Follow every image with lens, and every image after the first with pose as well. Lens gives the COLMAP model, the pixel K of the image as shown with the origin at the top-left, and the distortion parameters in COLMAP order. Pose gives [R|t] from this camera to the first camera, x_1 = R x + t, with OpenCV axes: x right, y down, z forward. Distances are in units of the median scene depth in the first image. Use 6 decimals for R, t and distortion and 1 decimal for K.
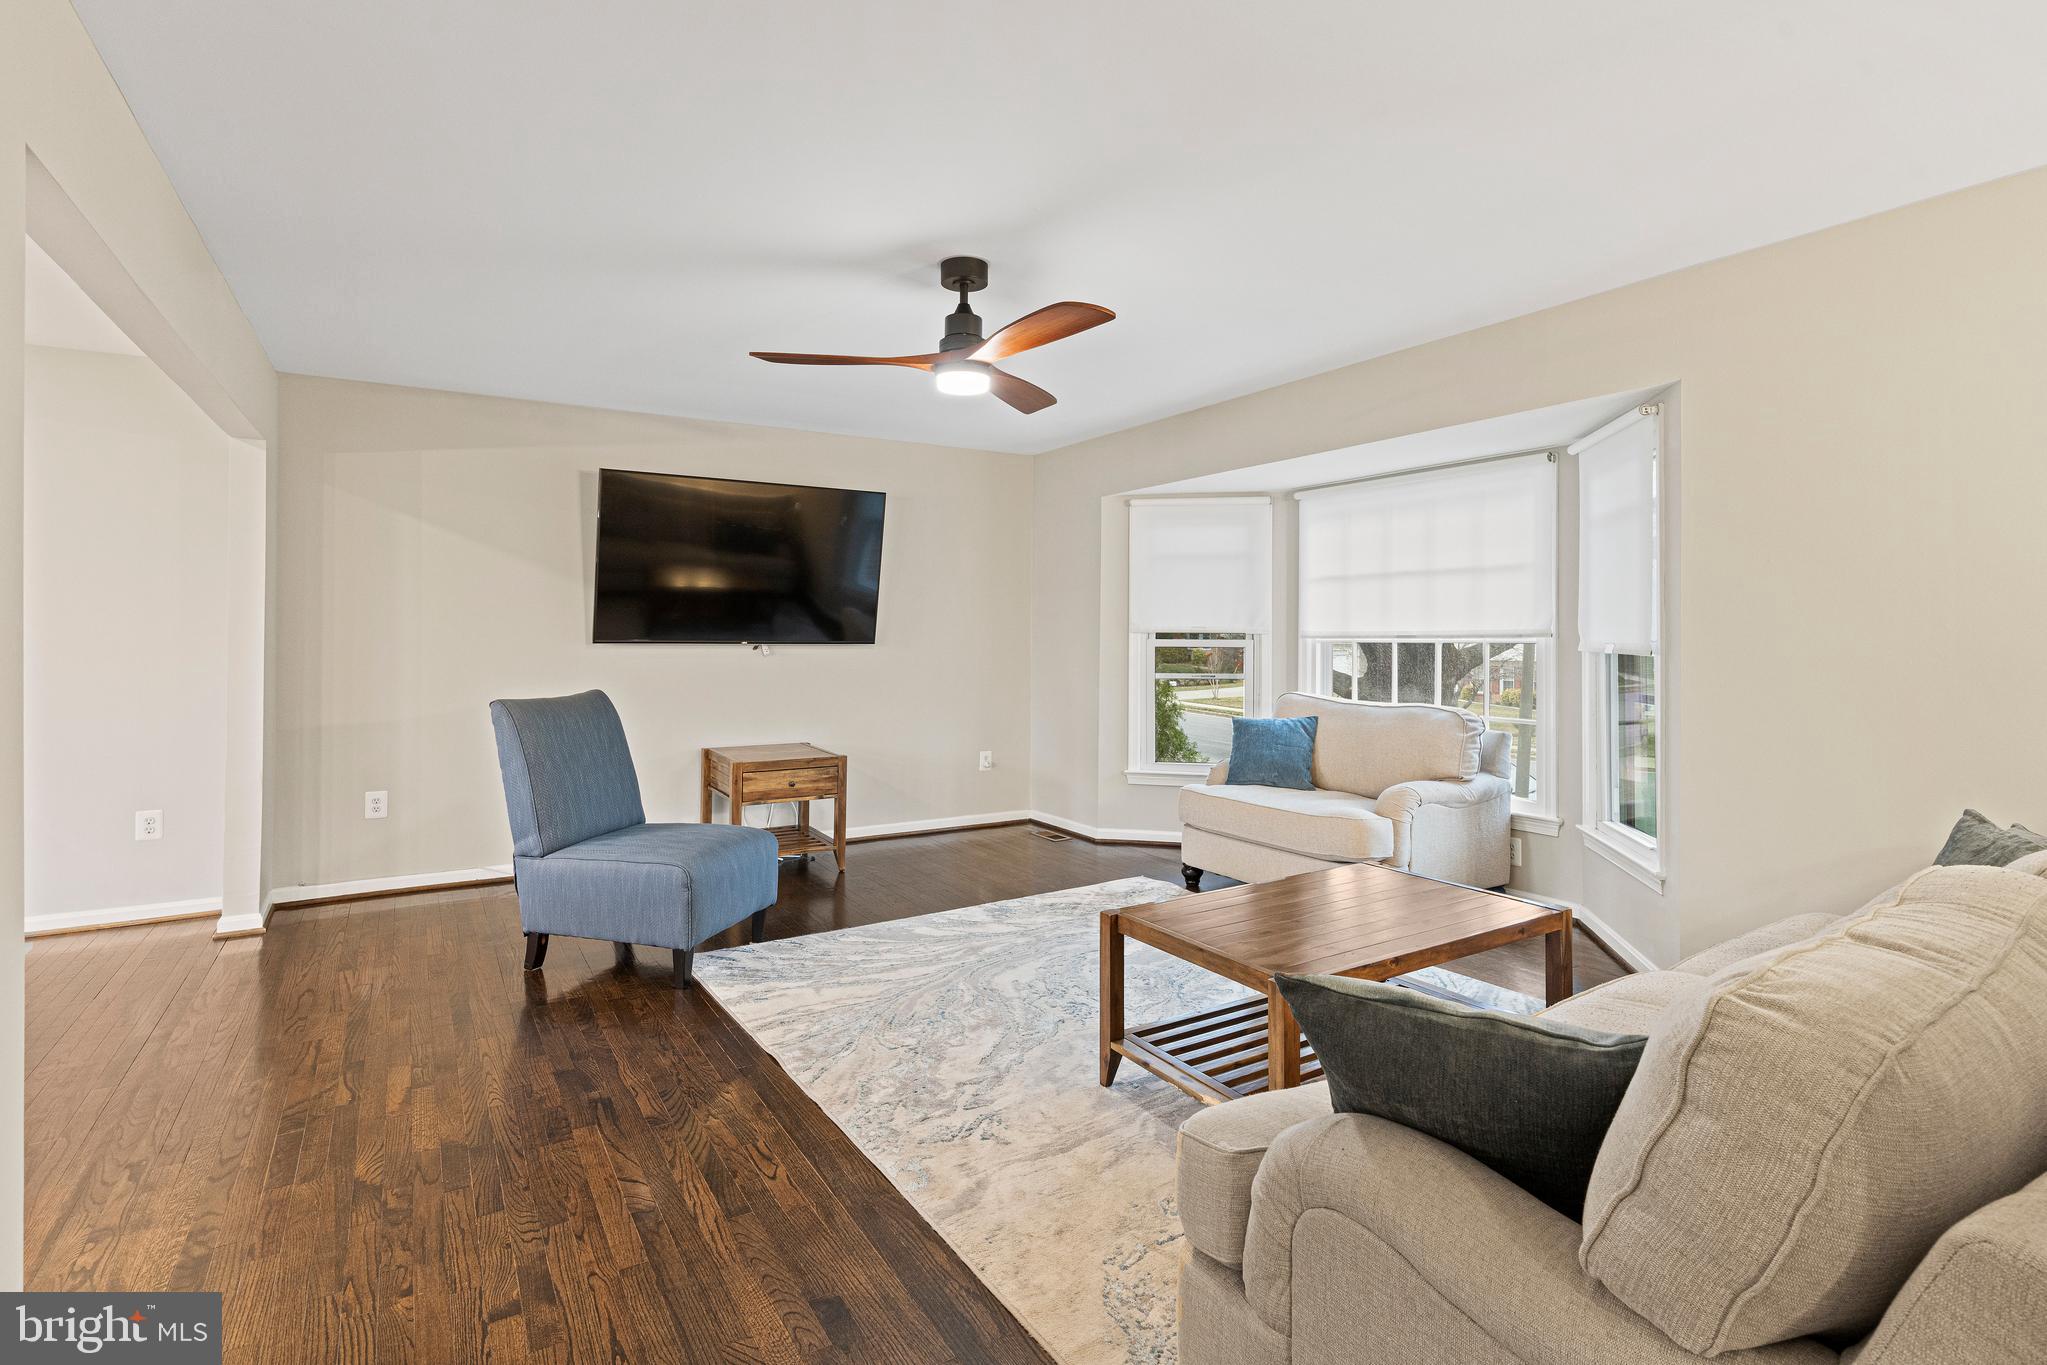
lens RADIAL K [[1001.3, 0, 999.1], [0, 1001.3, 626.1], [0, 0, 1]] dist [0.003503, -0.001268]
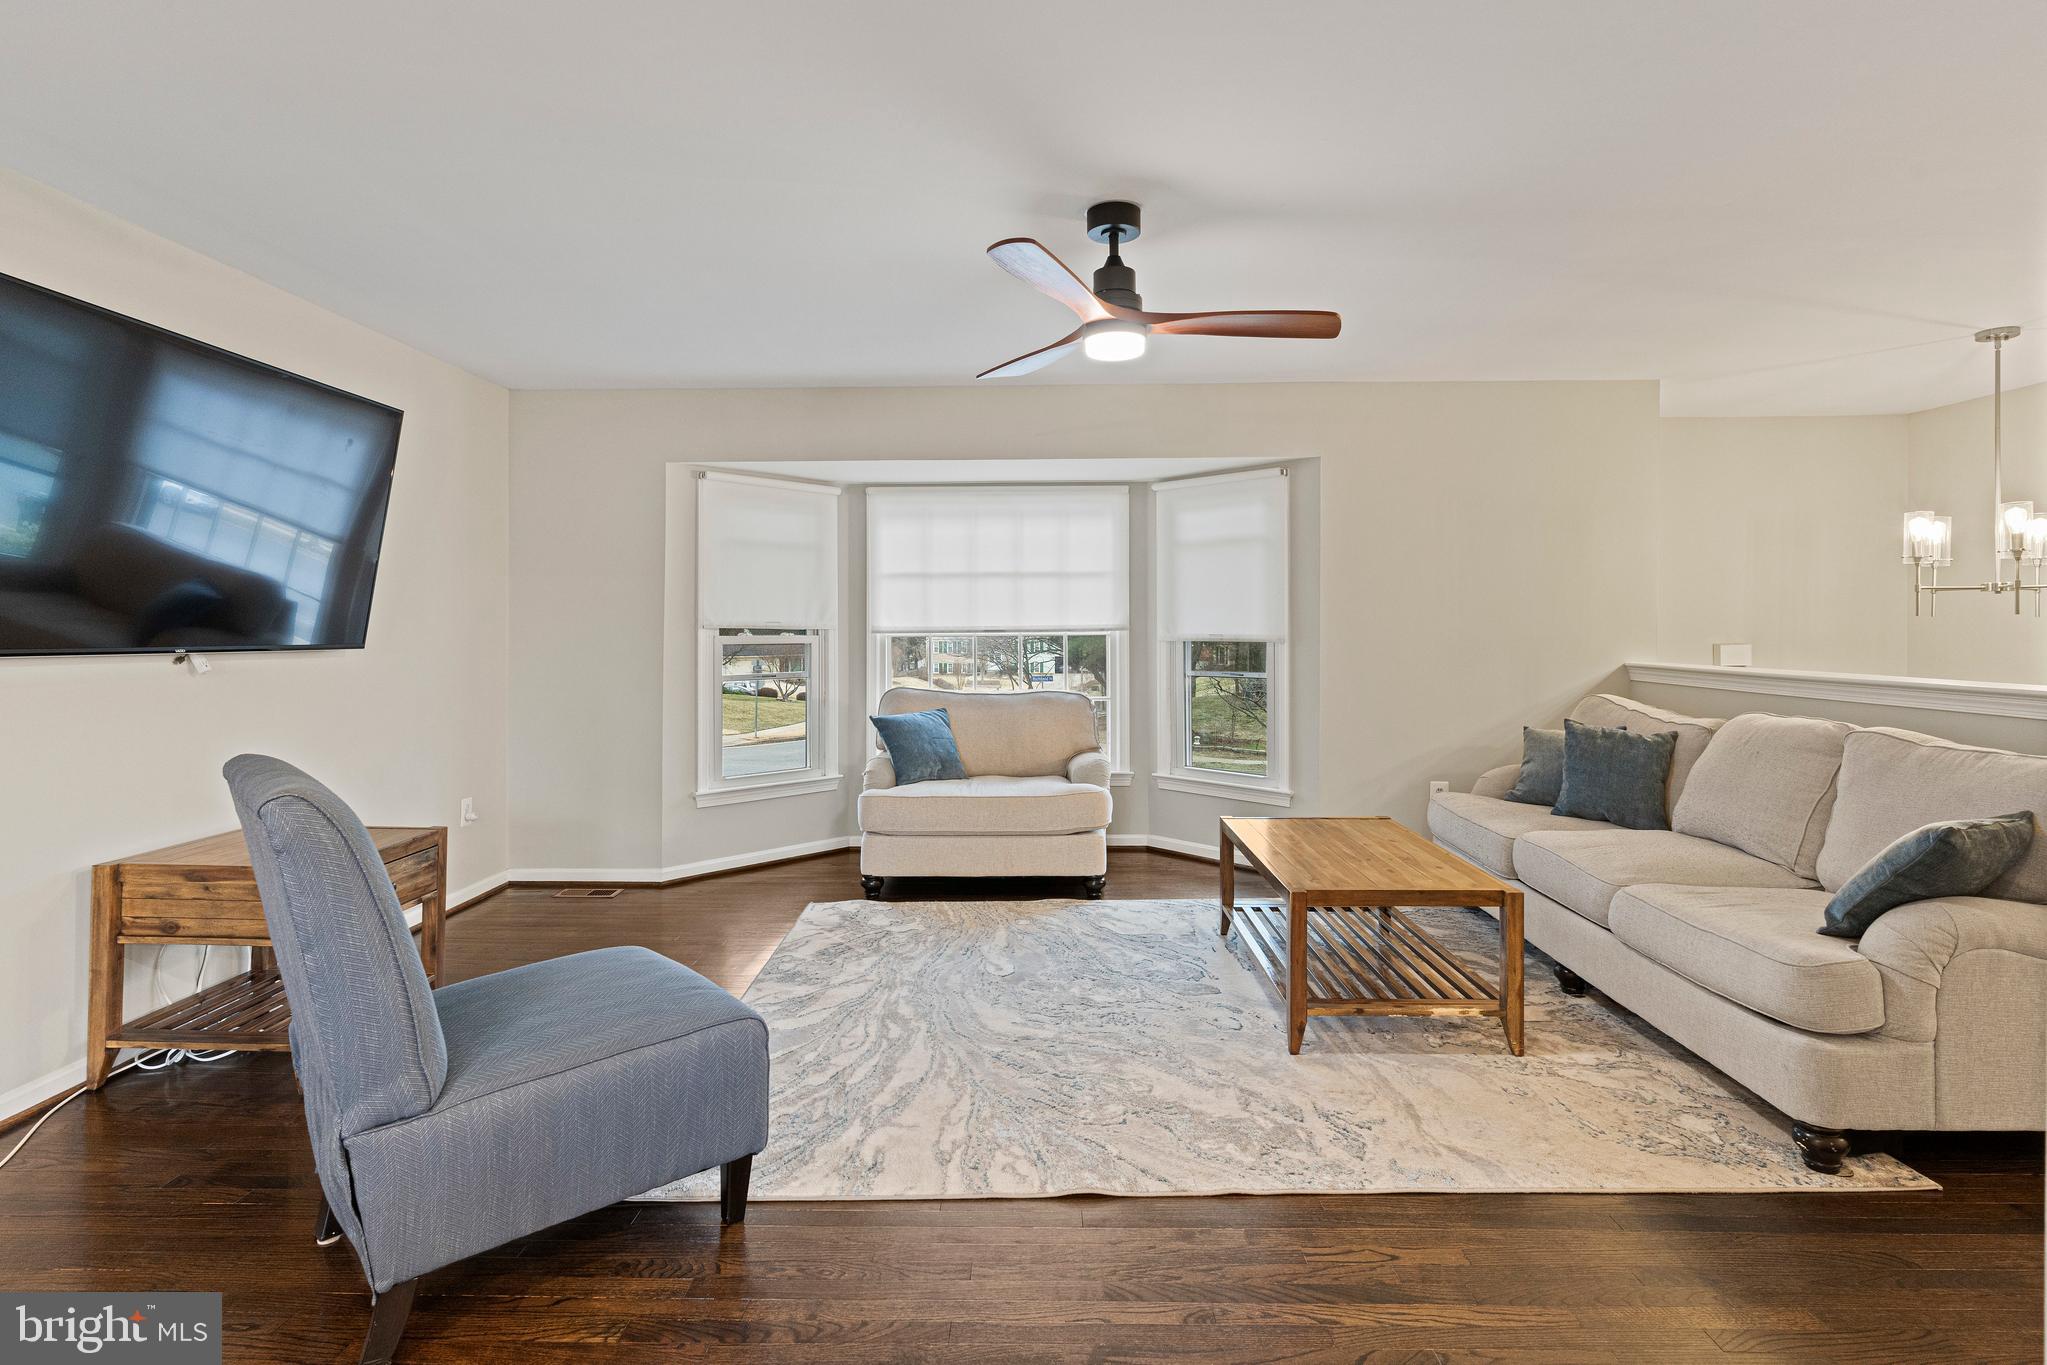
lens RADIAL K [[1001.3, 0, 1033.2], [0, 1001.3, 629.3], [0, 0, 1]] dist [0.003503, -0.001268]
pose [[0.523057, -0.005030, 0.852283, -0.520195], [-0.002120, 0.999972, 0.007203, 0.000640], [-0.852295, -0.005575, 0.523032, 0.377205]]
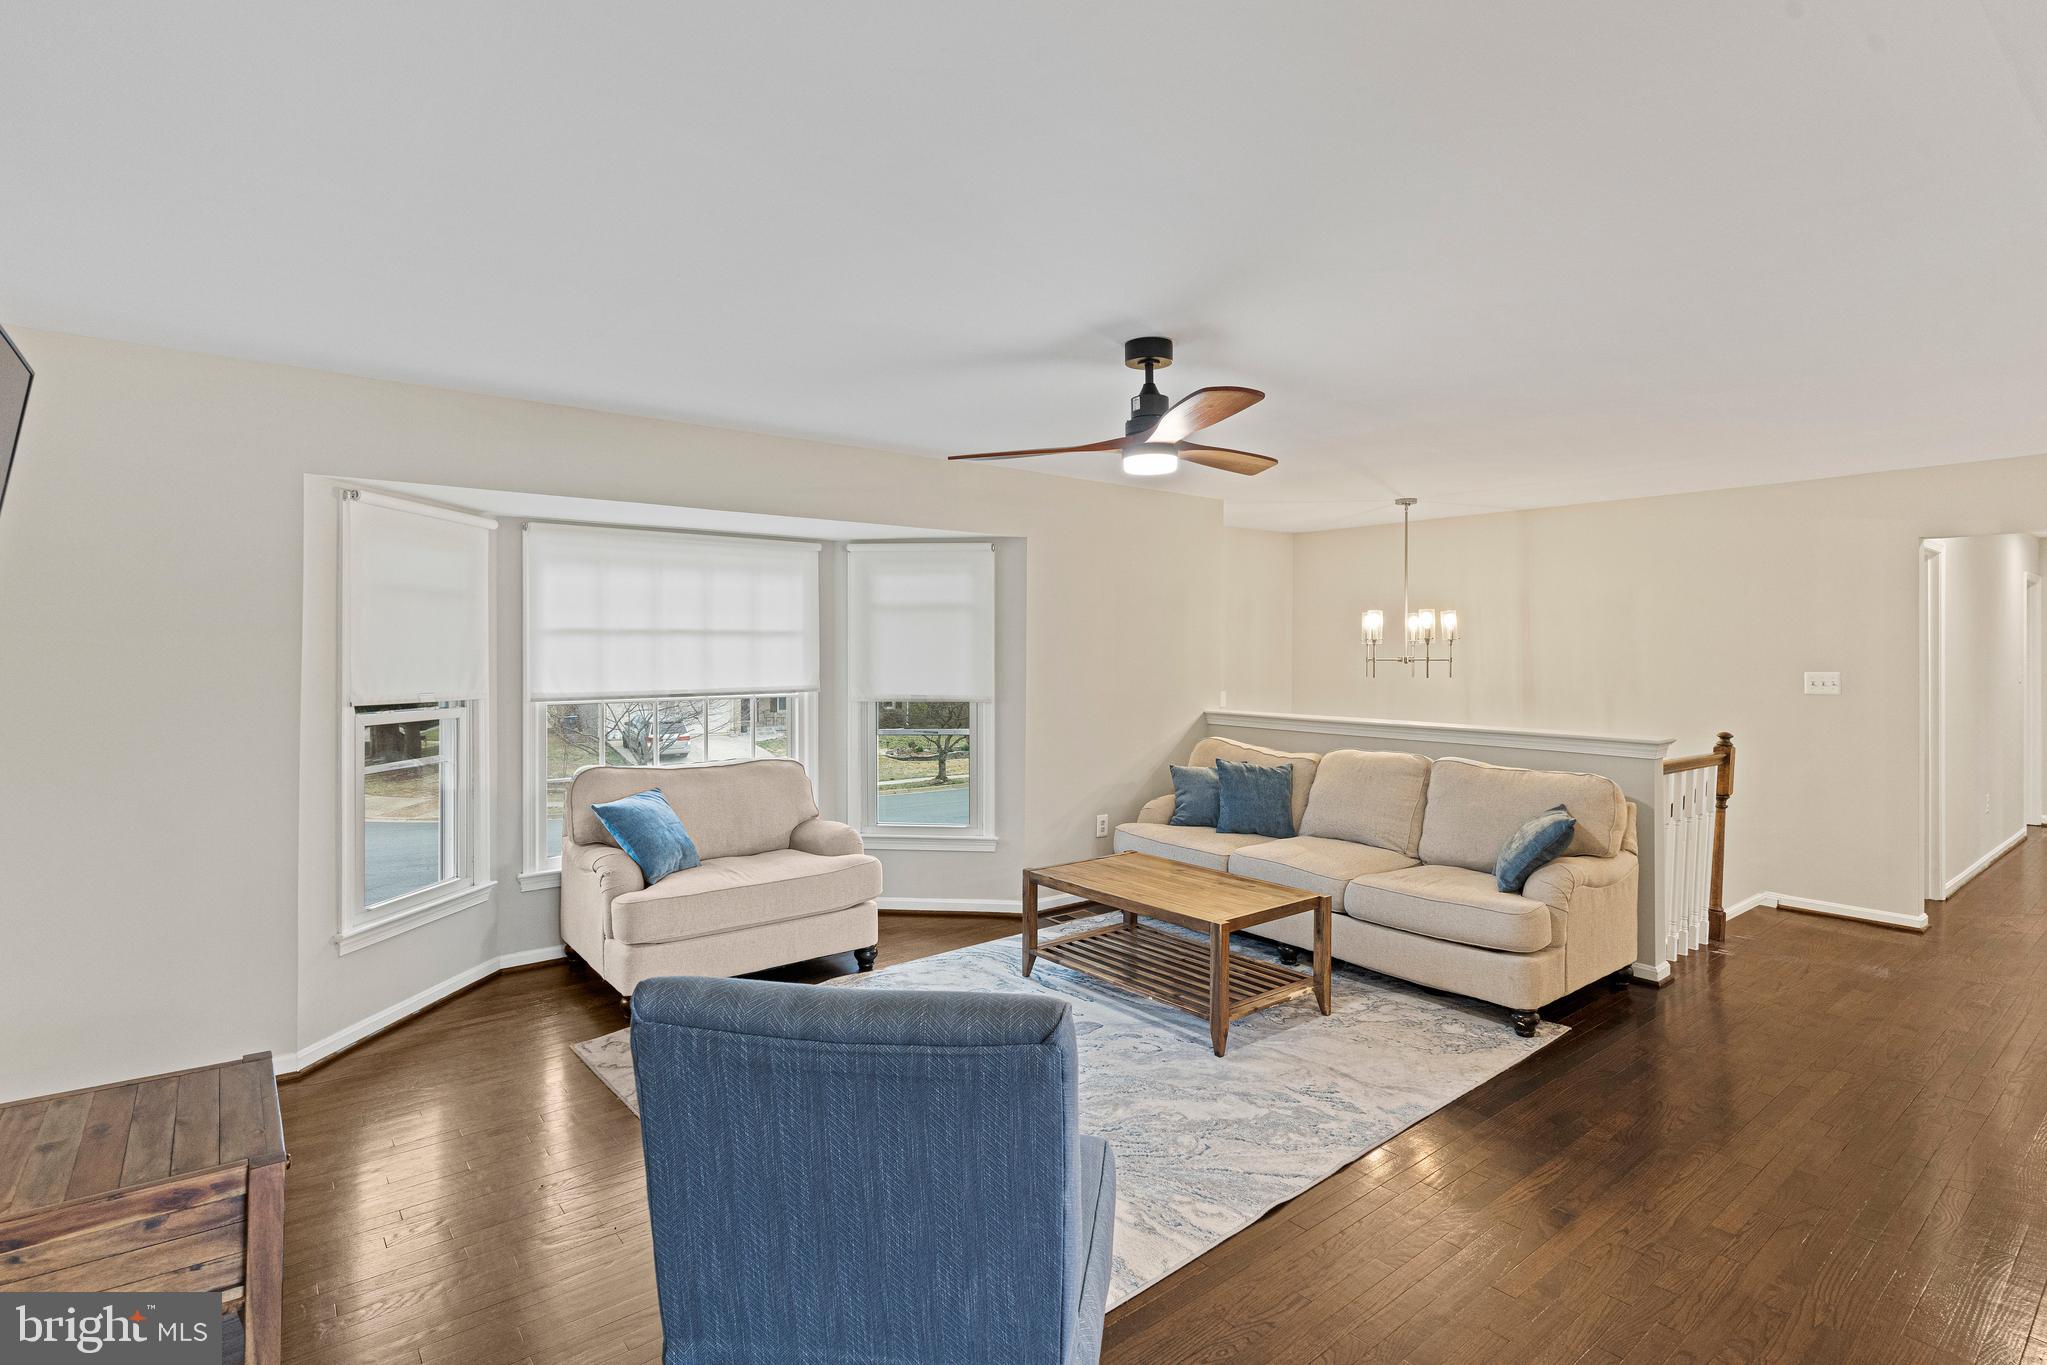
lens RADIAL K [[1001.3, 0, 1036.2], [0, 1001.3, 660.8], [0, 0, 1]] dist [0.003503, -0.001268]
pose [[-0.148975, -0.009968, 0.988791, -0.627279], [-0.007044, 0.999935, 0.009019, -0.035143], [-0.988816, -0.005622, -0.149036, 0.796291]]
